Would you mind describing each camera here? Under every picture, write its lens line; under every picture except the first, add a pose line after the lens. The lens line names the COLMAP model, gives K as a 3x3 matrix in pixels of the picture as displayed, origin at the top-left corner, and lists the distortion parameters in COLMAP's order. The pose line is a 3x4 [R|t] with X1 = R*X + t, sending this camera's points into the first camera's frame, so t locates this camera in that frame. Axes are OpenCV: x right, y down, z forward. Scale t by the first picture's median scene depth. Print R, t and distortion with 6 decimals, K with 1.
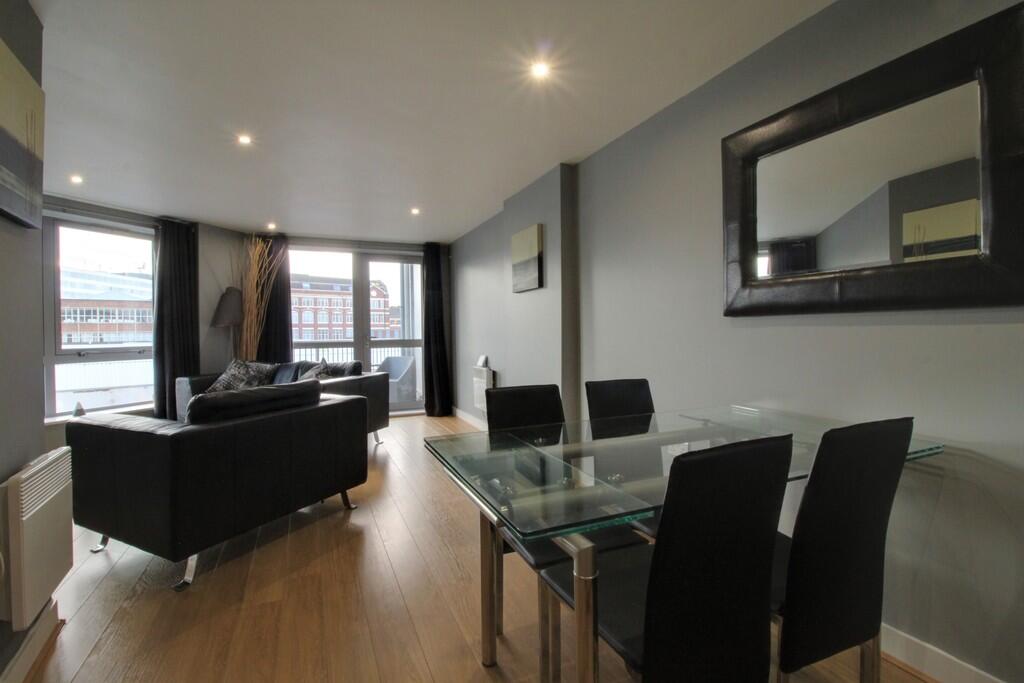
lens RADIAL K [[472.7, 0, 506.0], [0, 472.7, 329.8], [0, 0, 1]] dist [-0.026581, -0.000386]
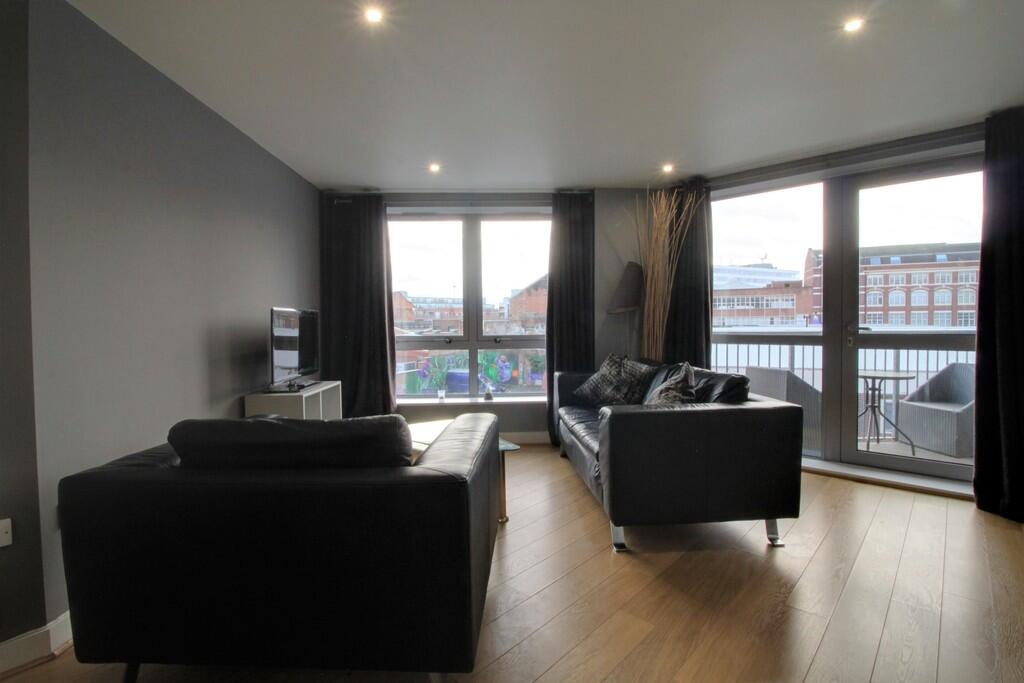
lens RADIAL K [[472.7, 0, 506.0], [0, 472.7, 329.8], [0, 0, 1]] dist [-0.026581, -0.000386]
pose [[0.390727, 0.022825, -0.920224, 0.054990], [0.007551, 0.999579, 0.027999, -0.001018], [0.920476, -0.017888, 0.390390, 0.460689]]
